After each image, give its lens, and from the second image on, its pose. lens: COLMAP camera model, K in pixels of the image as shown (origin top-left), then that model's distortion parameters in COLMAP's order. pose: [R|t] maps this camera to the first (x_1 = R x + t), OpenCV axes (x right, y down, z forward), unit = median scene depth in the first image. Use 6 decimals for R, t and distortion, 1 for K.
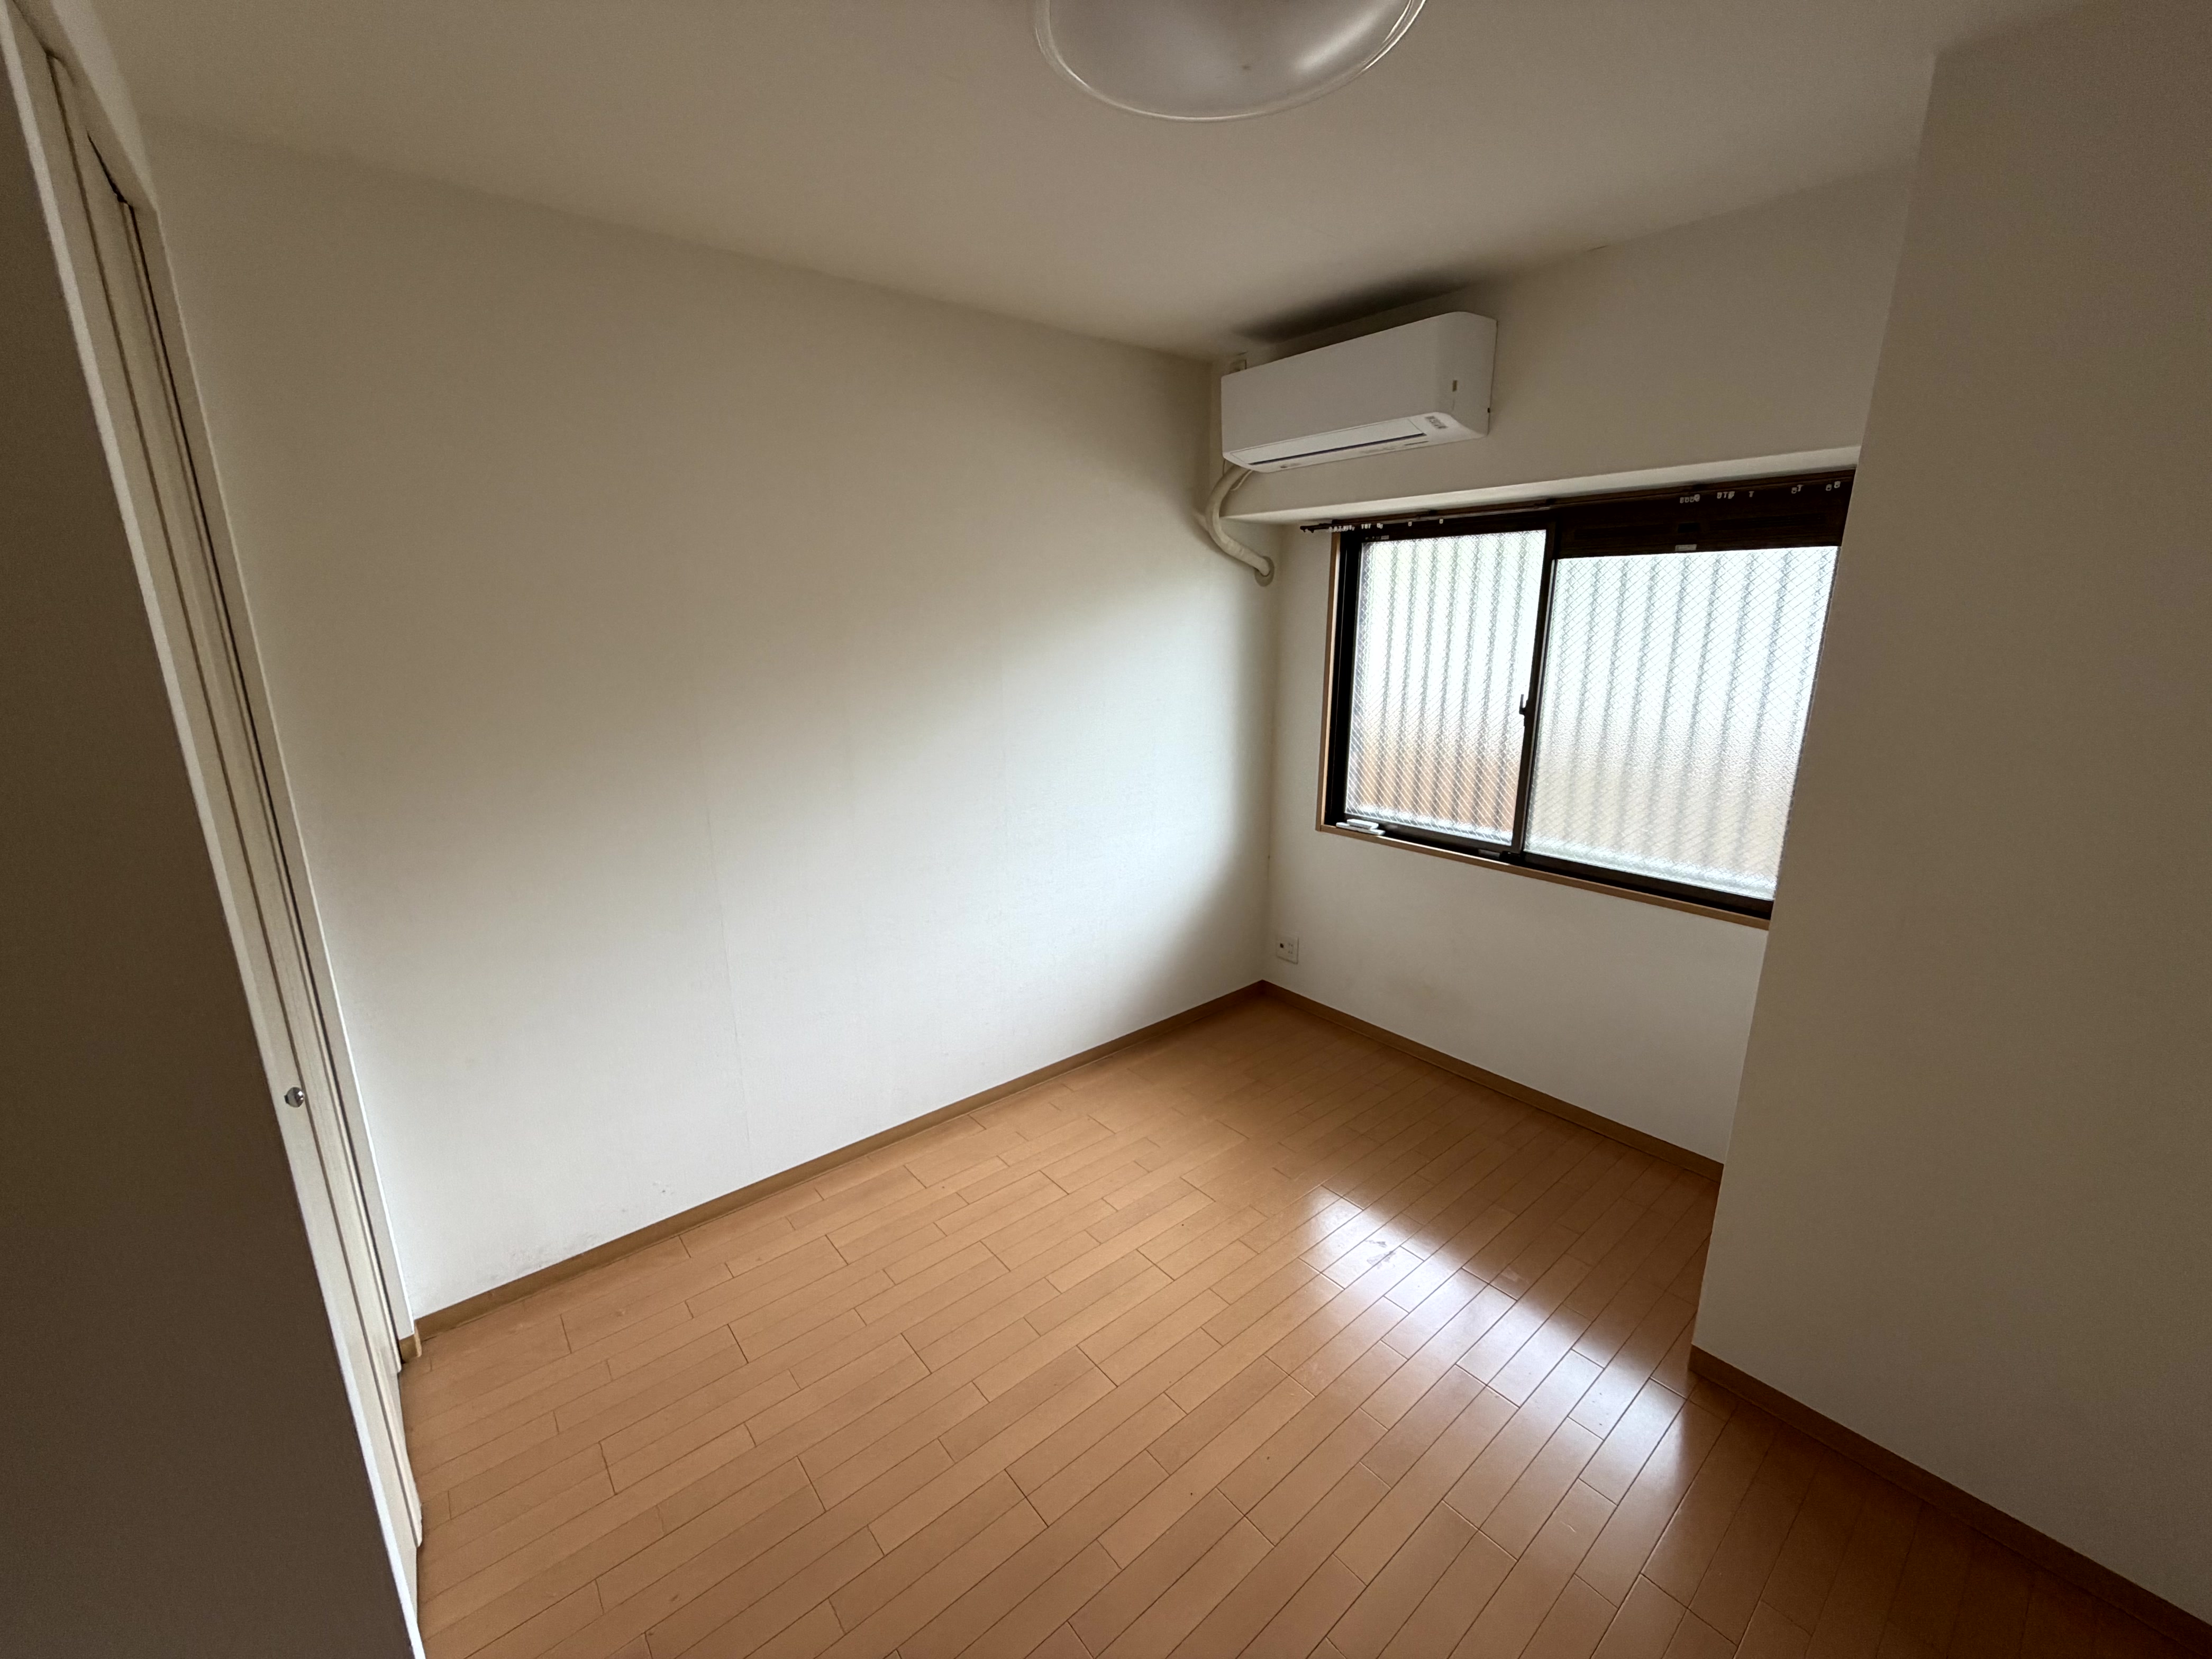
lens RADIAL K [[892.8, 0, 1107.0], [0, 892.8, 833.4], [0, 0, 1]] dist [0.000891, -0.000515]
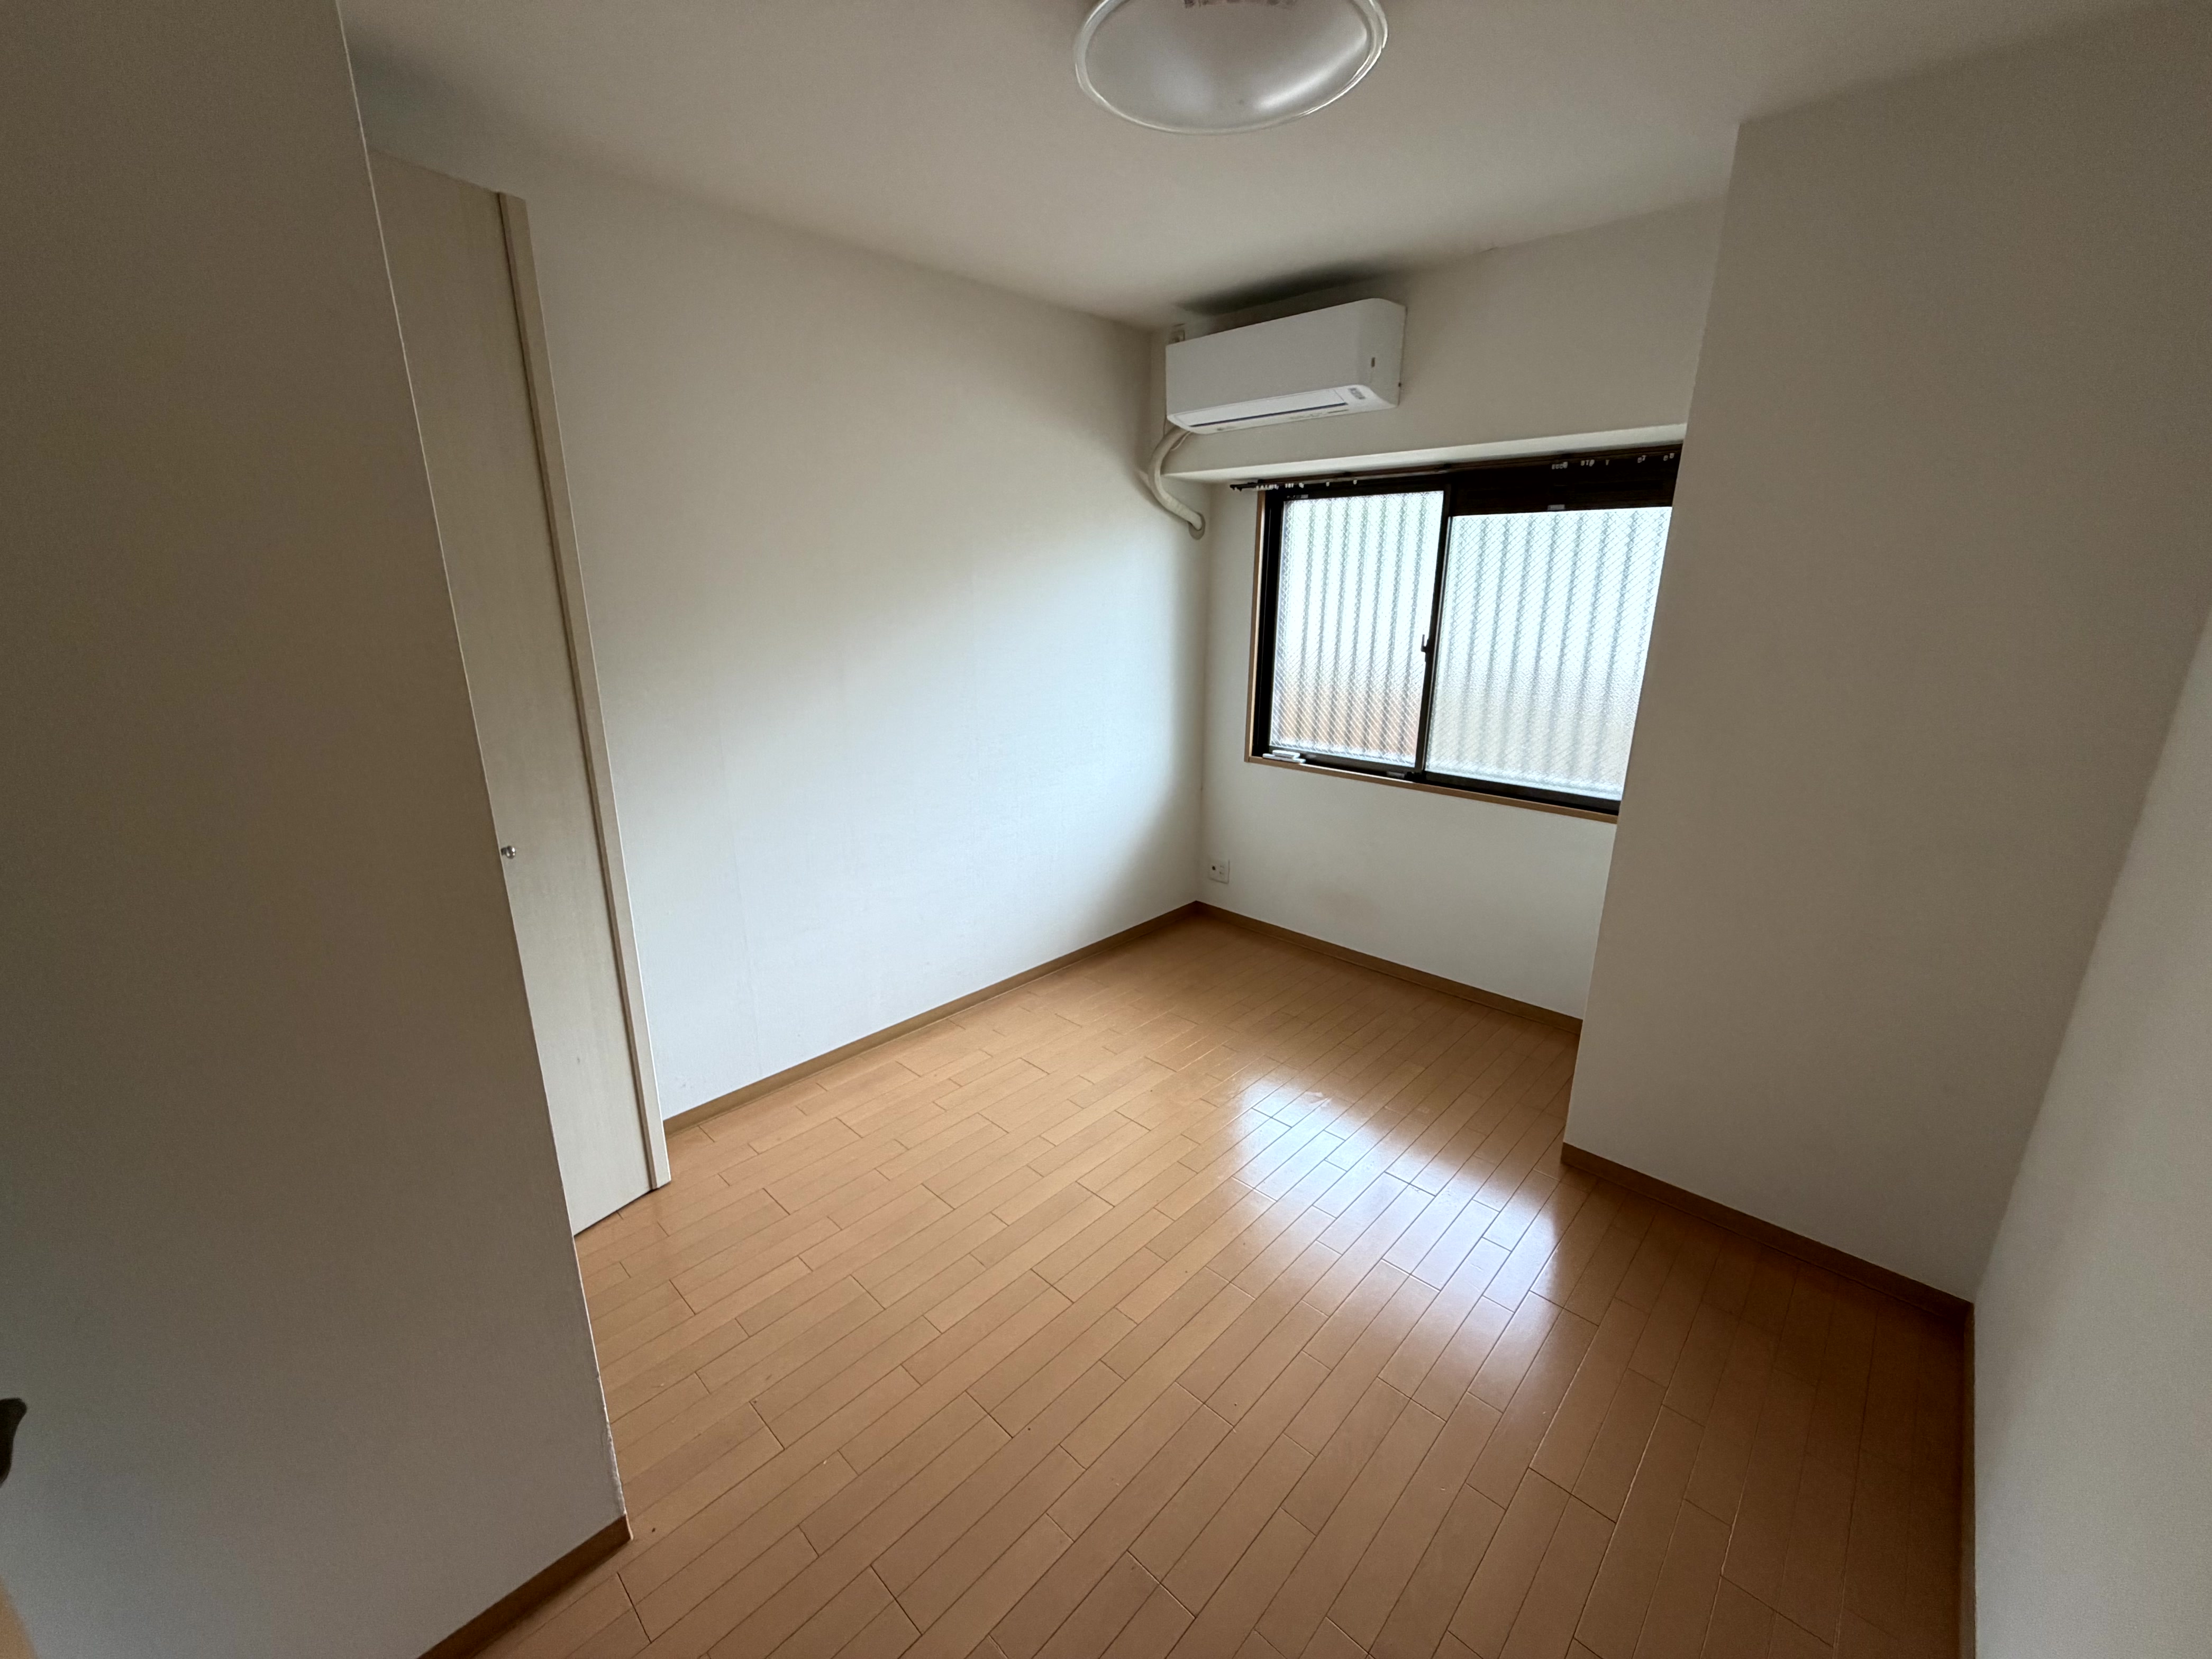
lens RADIAL K [[892.8, 0, 1108.8], [0, 892.8, 837.6], [0, 0, 1]] dist [0.000891, -0.000515]
pose [[0.992593, -0.024496, 0.118990, -0.094404], [0.019920, 0.999021, 0.039491, 0.059277], [-0.119841, -0.036829, 0.992110, -0.124220]]
